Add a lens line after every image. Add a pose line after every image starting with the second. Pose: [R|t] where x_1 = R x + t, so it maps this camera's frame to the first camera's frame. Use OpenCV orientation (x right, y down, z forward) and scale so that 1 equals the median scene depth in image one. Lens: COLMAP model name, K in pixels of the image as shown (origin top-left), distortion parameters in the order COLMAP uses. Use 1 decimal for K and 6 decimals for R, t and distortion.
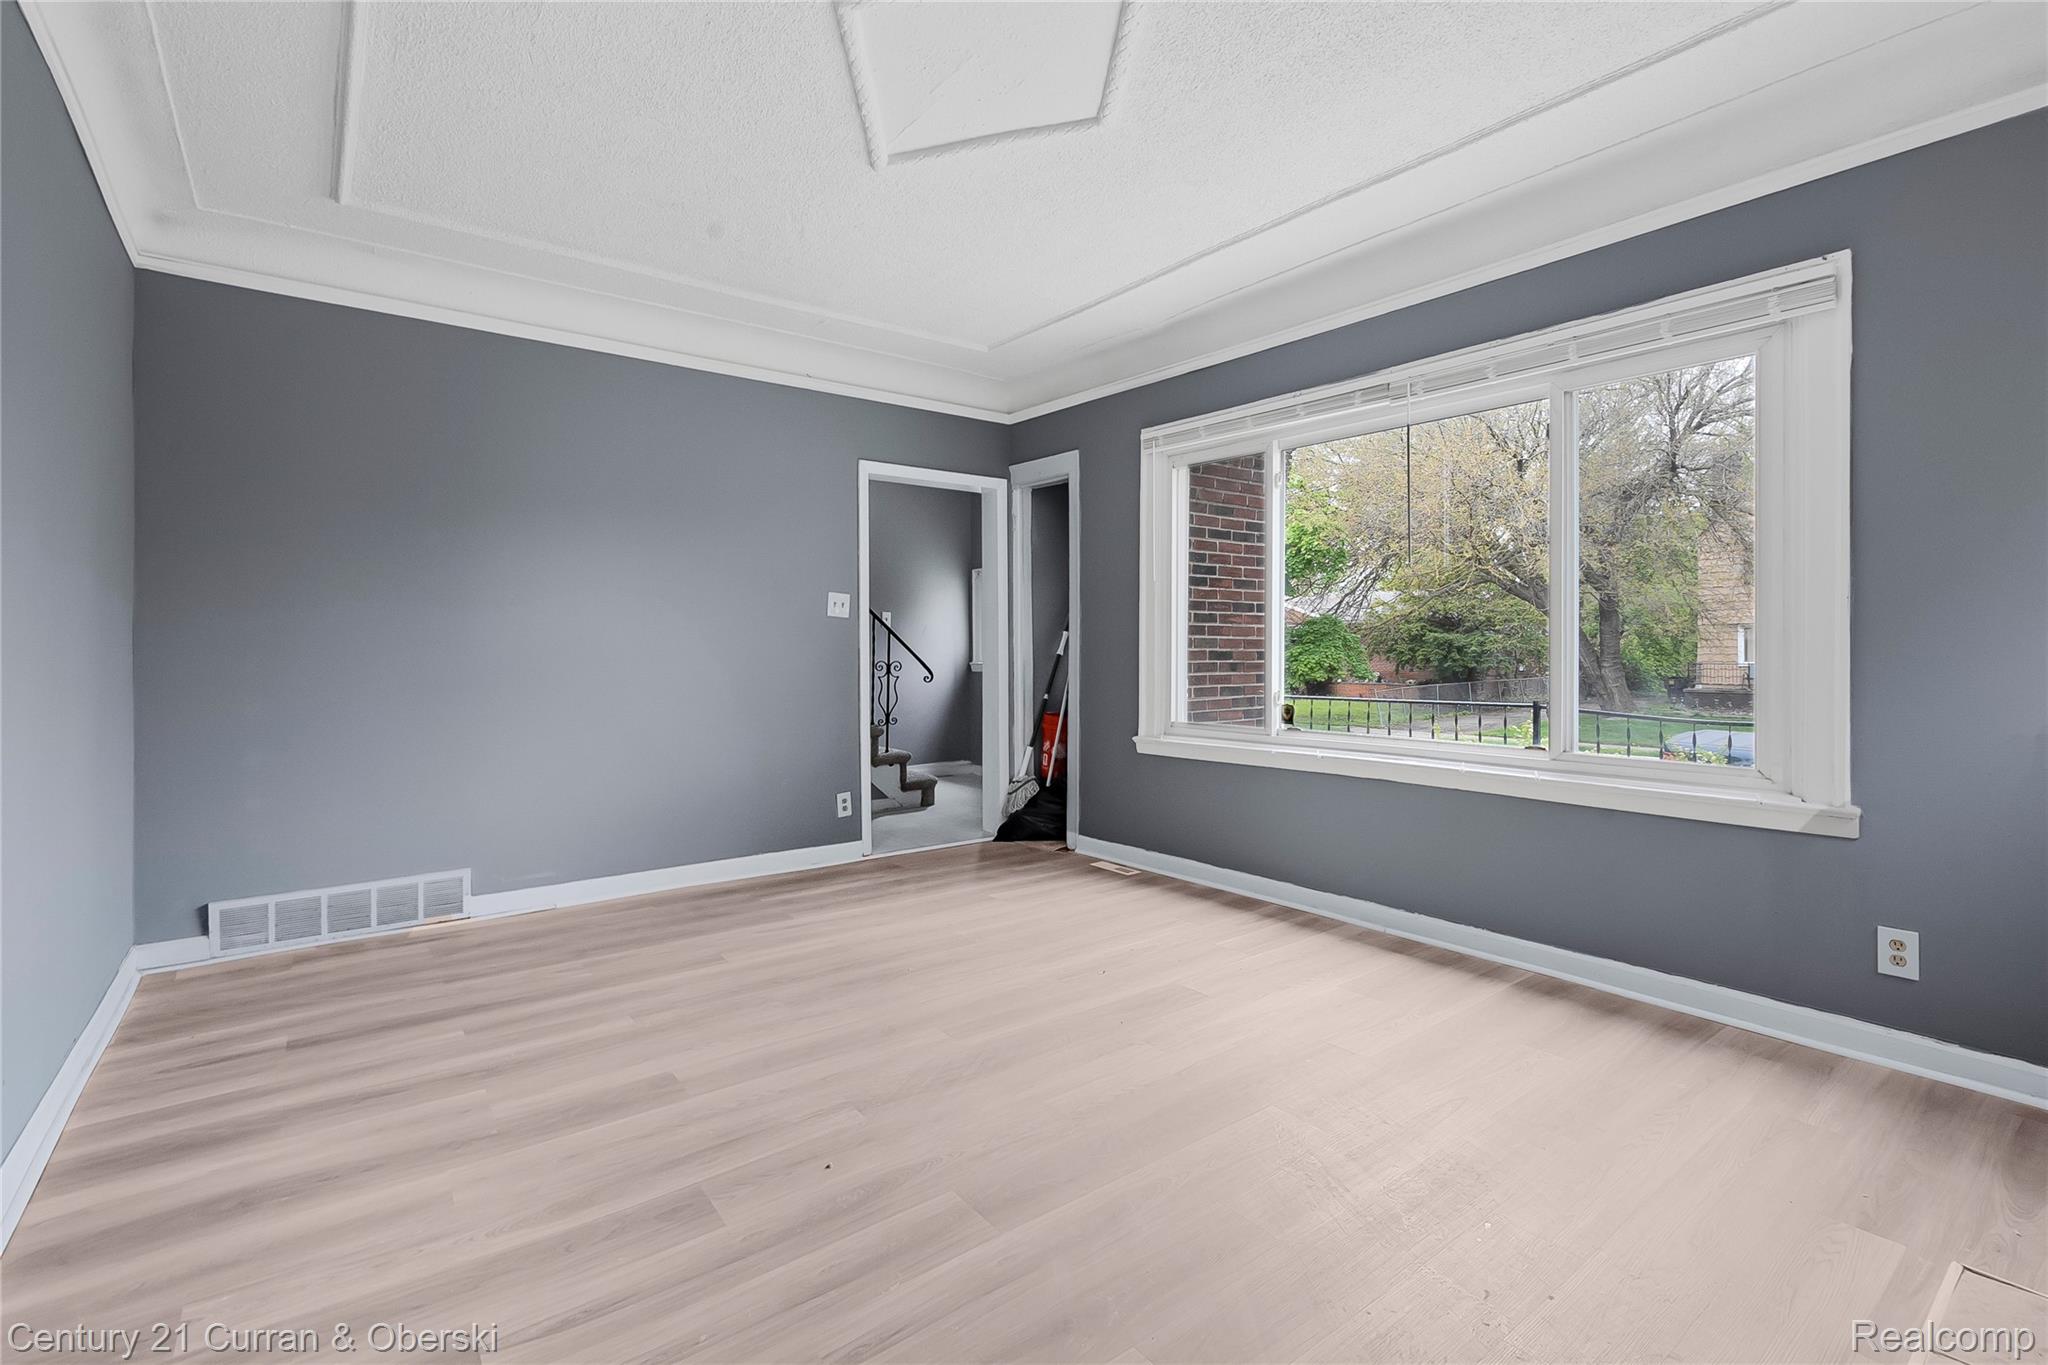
lens RADIAL K [[914.5, 0, 1016.4], [0, 914.5, 659.8], [0, 0, 1]] dist [-0.004332, 0.001178]
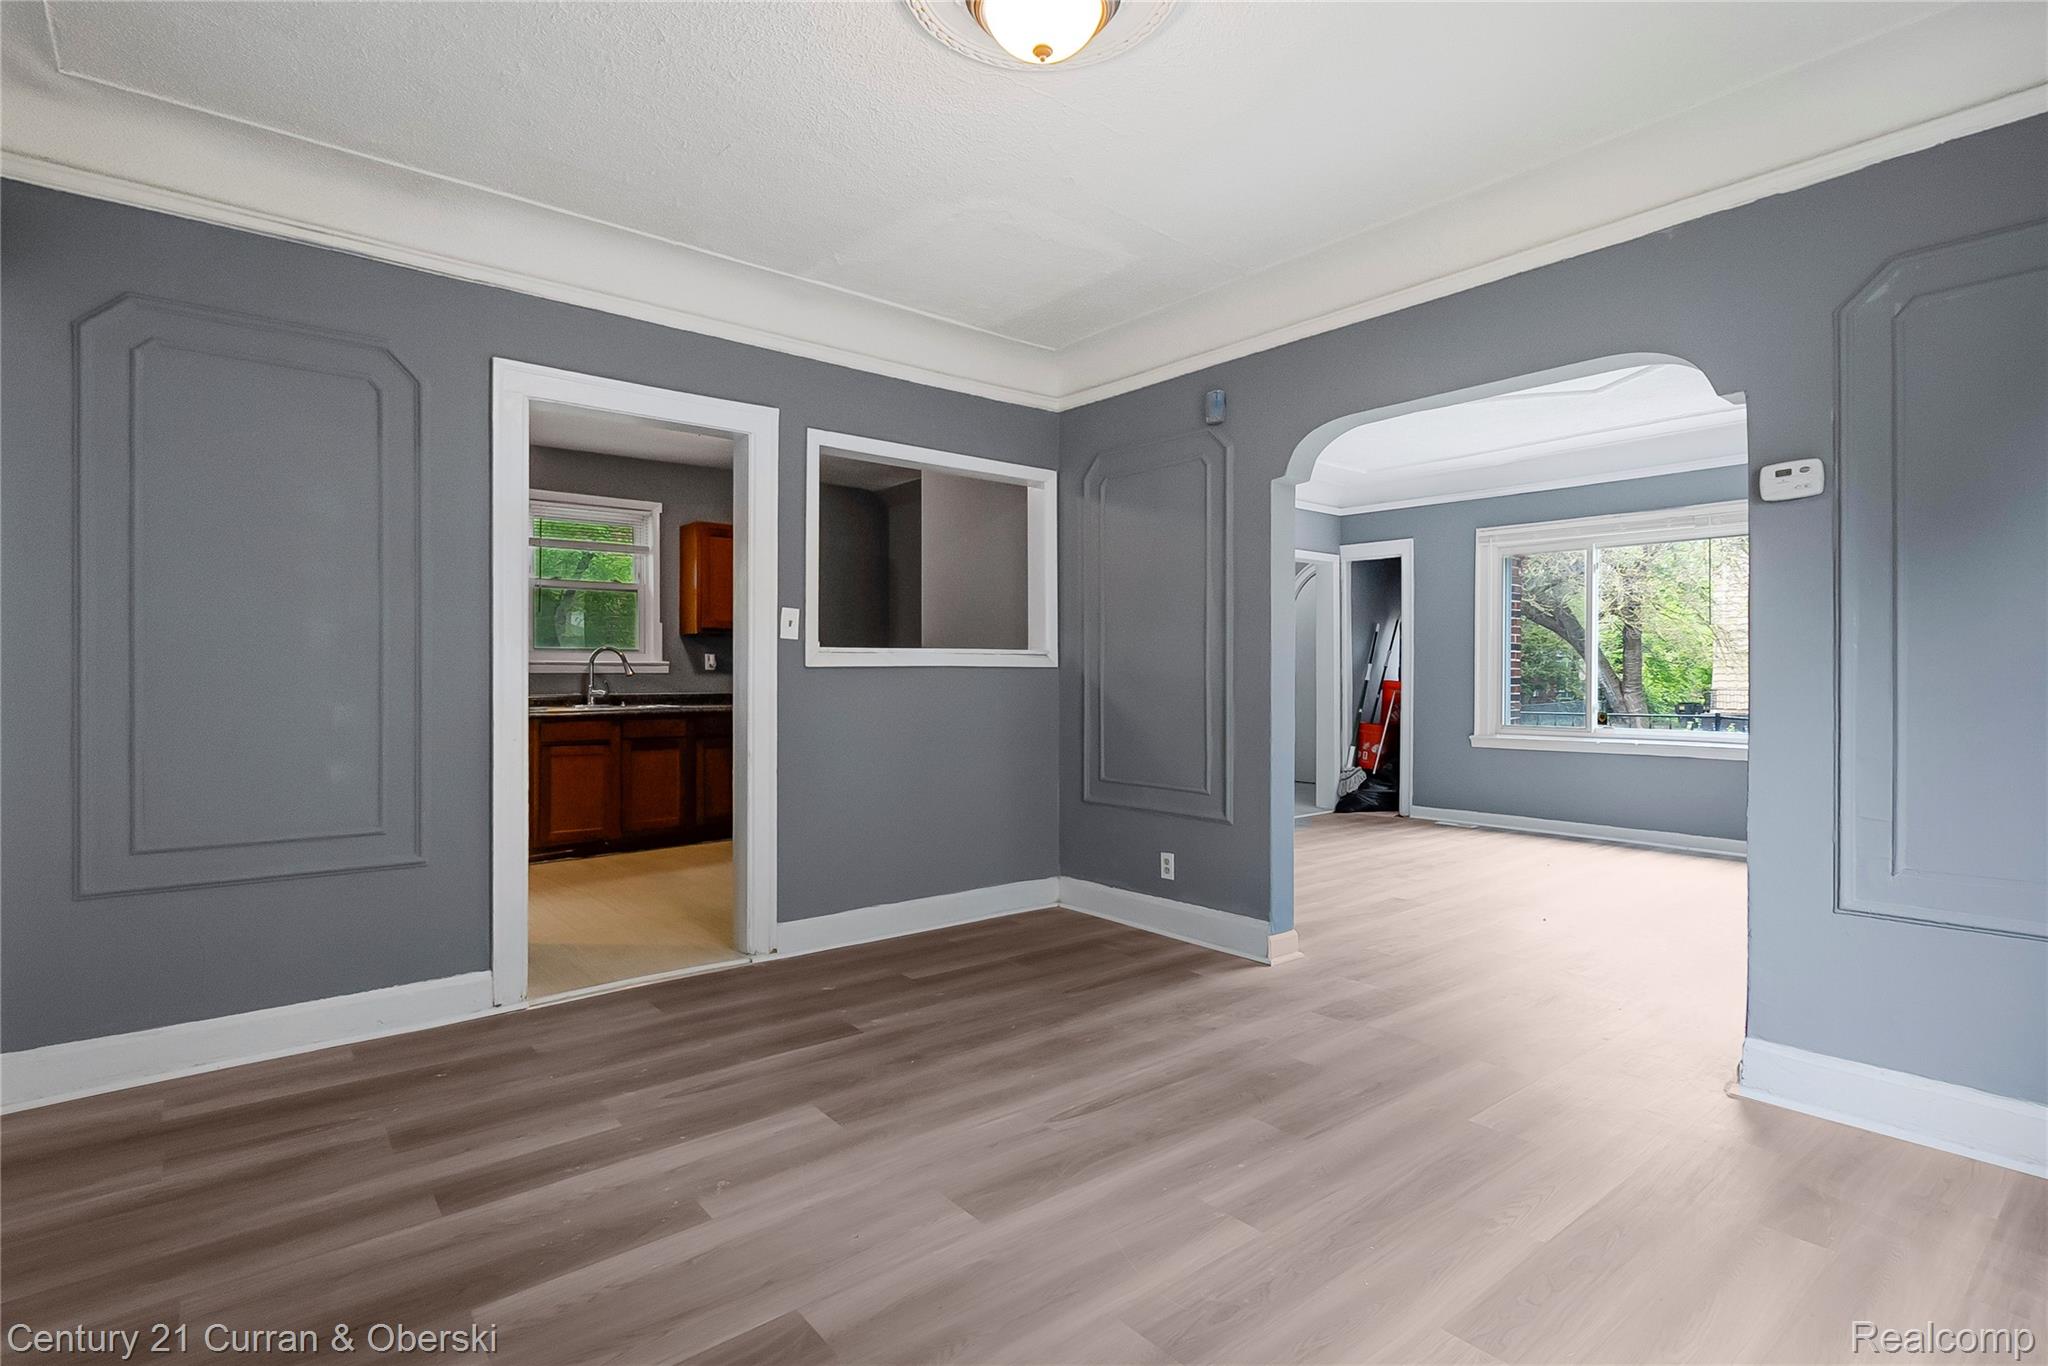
lens RADIAL K [[965.9, 0, 1036.5], [0, 965.9, 678.8], [0, 0, 1]] dist [0.005857, 0.000222]
pose [[0.998701, 0.000367, 0.050950, -0.545217], [0.000040, 0.999968, -0.007981, 0.003568], [-0.050952, 0.007972, 0.998669, -0.445709]]
